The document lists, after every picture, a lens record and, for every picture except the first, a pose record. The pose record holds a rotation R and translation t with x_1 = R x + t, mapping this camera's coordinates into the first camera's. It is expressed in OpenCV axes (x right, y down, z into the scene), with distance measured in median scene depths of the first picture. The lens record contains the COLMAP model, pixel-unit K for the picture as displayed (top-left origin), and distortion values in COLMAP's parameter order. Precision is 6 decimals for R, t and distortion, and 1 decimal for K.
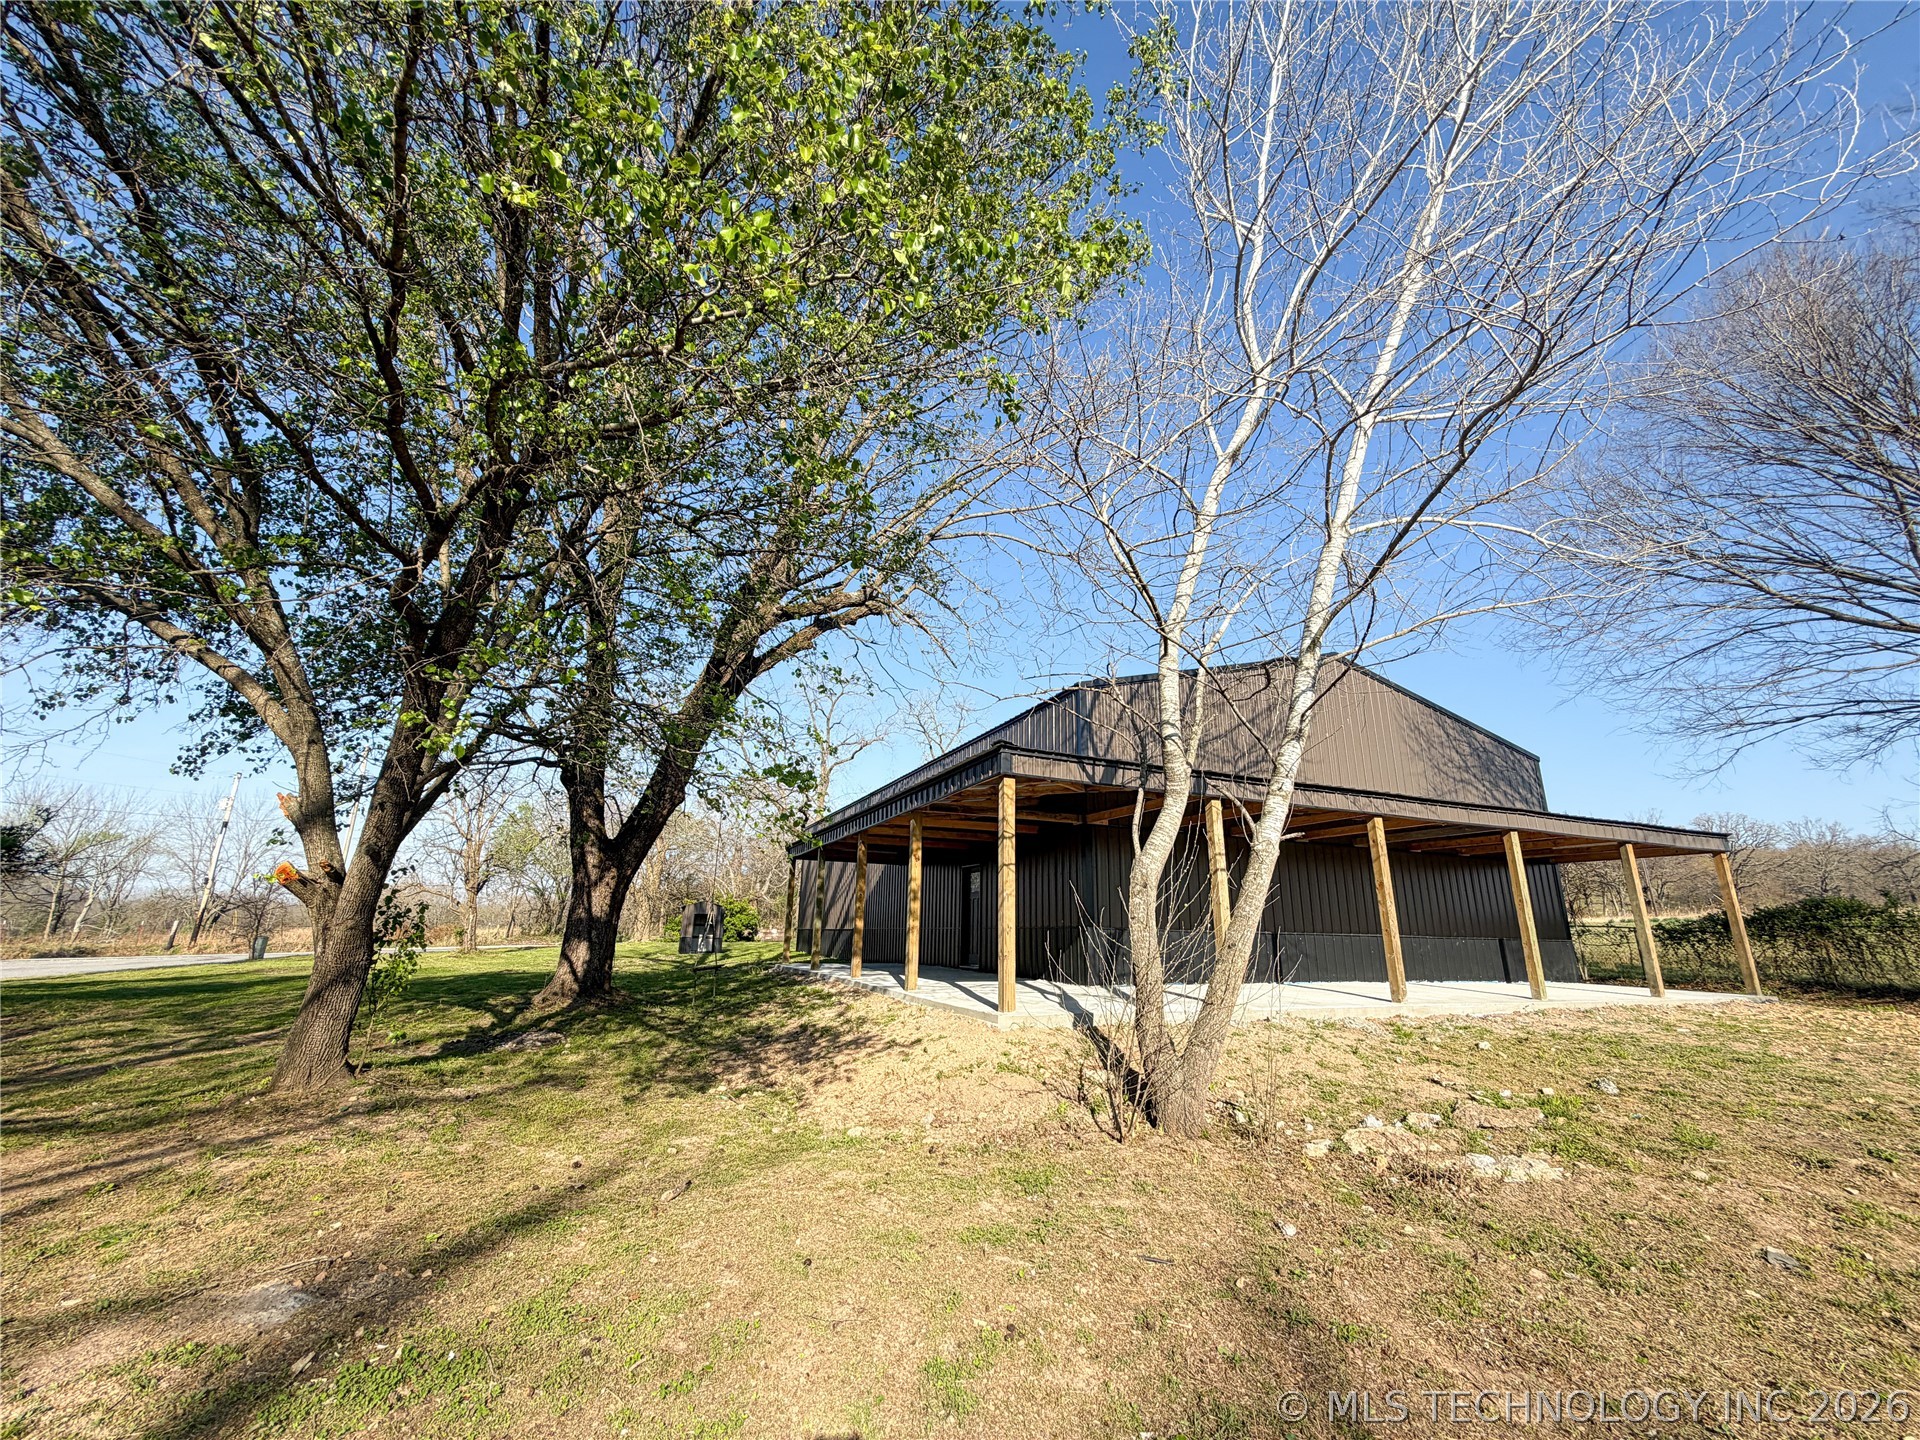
lens RADIAL K [[769.2, 0, 956.2], [0, 769.2, 718.8], [0, 0, 1]] dist [0.001386, 0.000239]
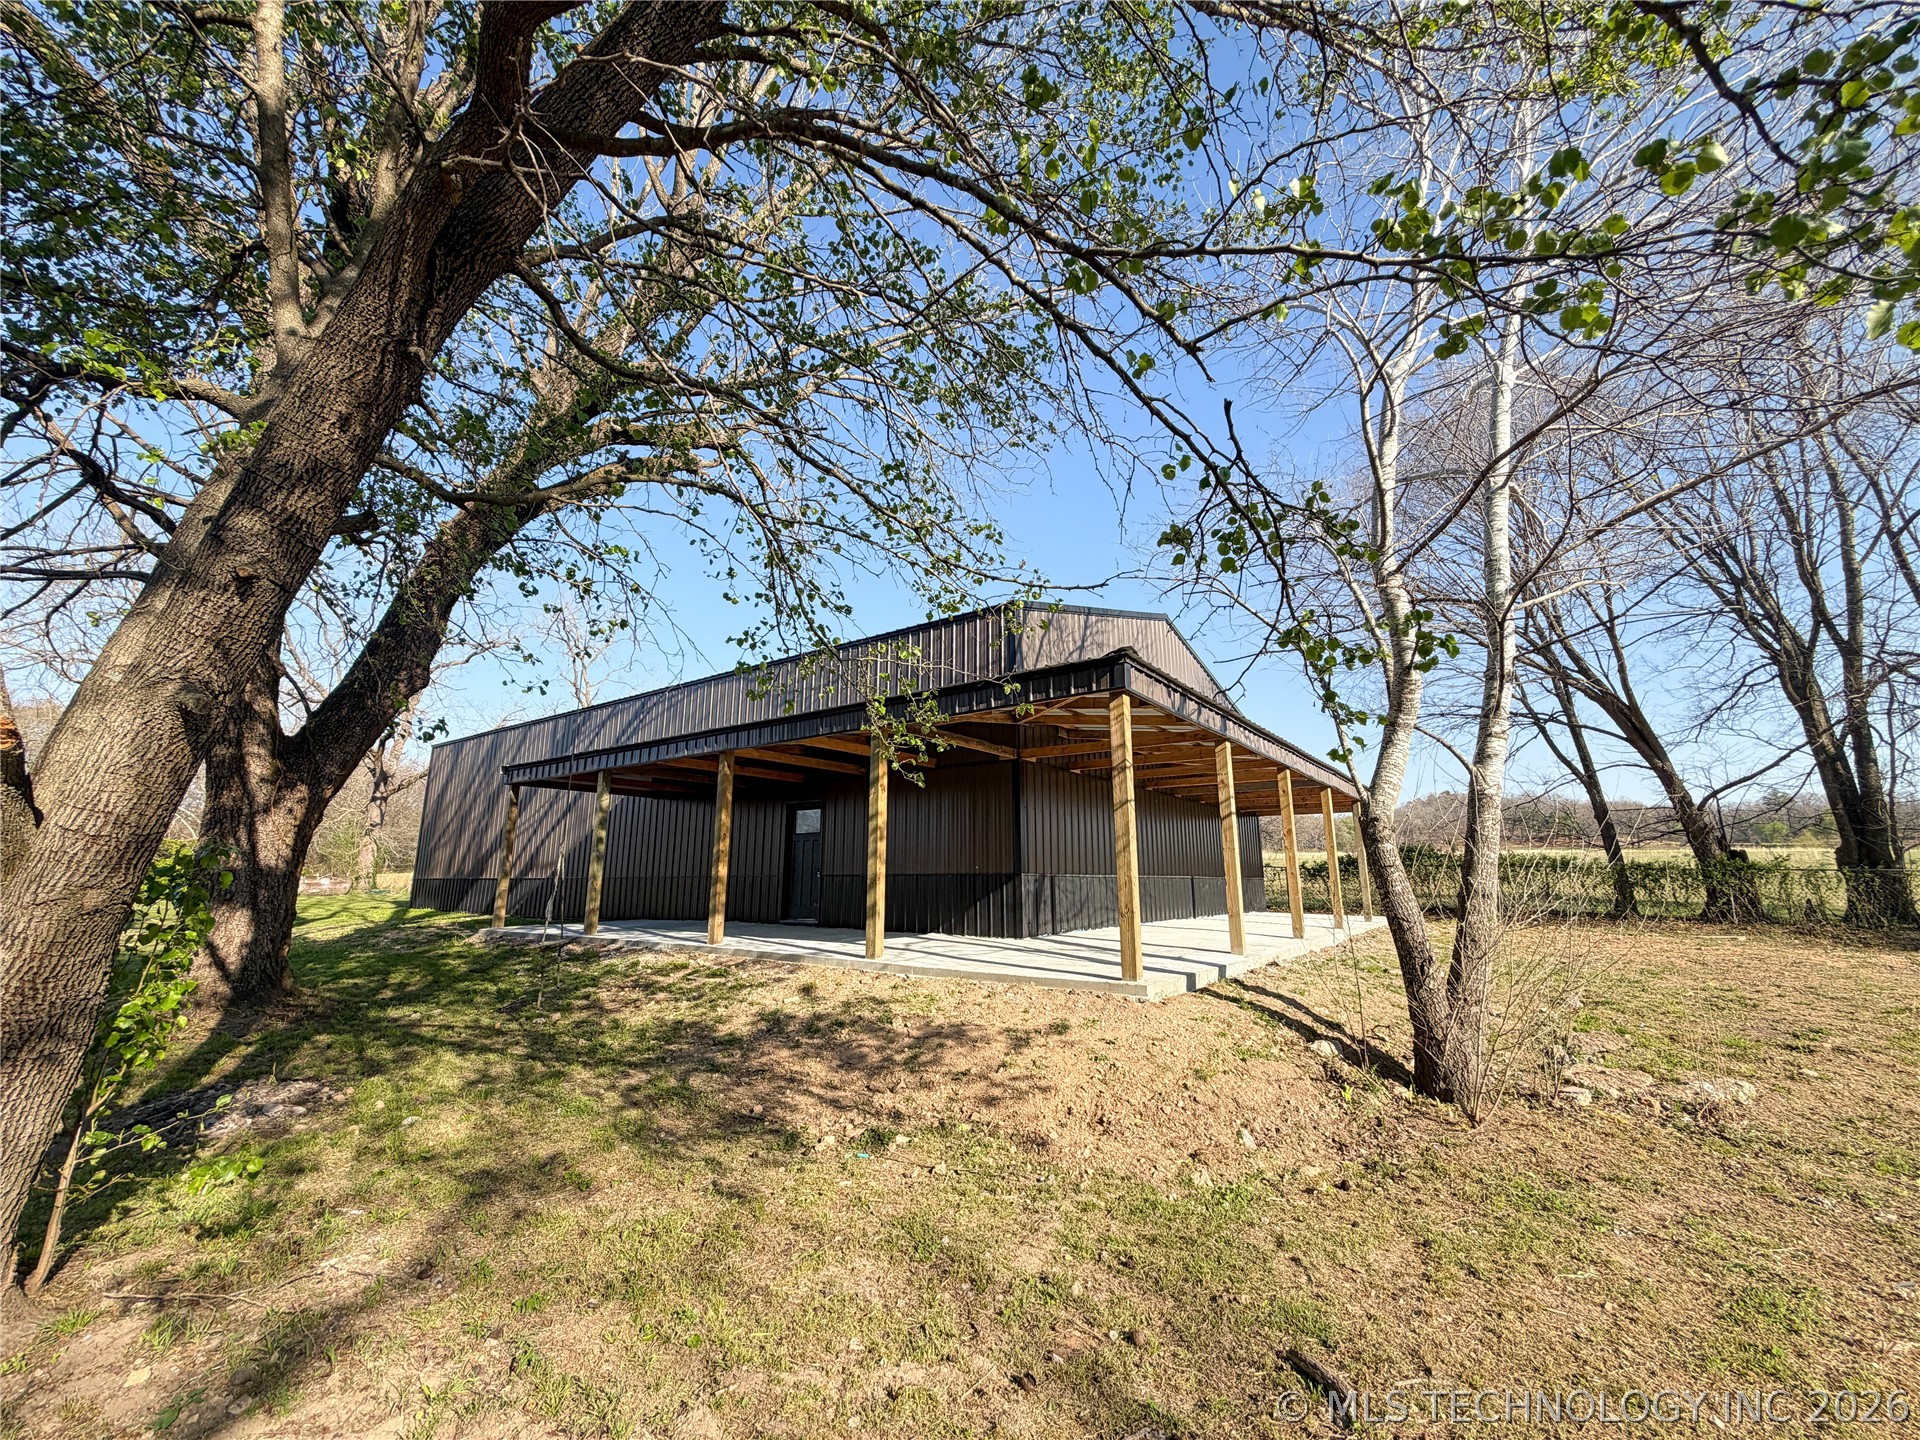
lens RADIAL K [[769.2, 0, 950.8], [0, 769.2, 715.1], [0, 0, 1]] dist [0.001386, 0.000239]
pose [[0.861520, 0.089299, 0.499809, -0.443942], [-0.122752, 0.991842, 0.034379, 0.083933], [-0.492661, -0.090971, 0.865453, 0.350725]]
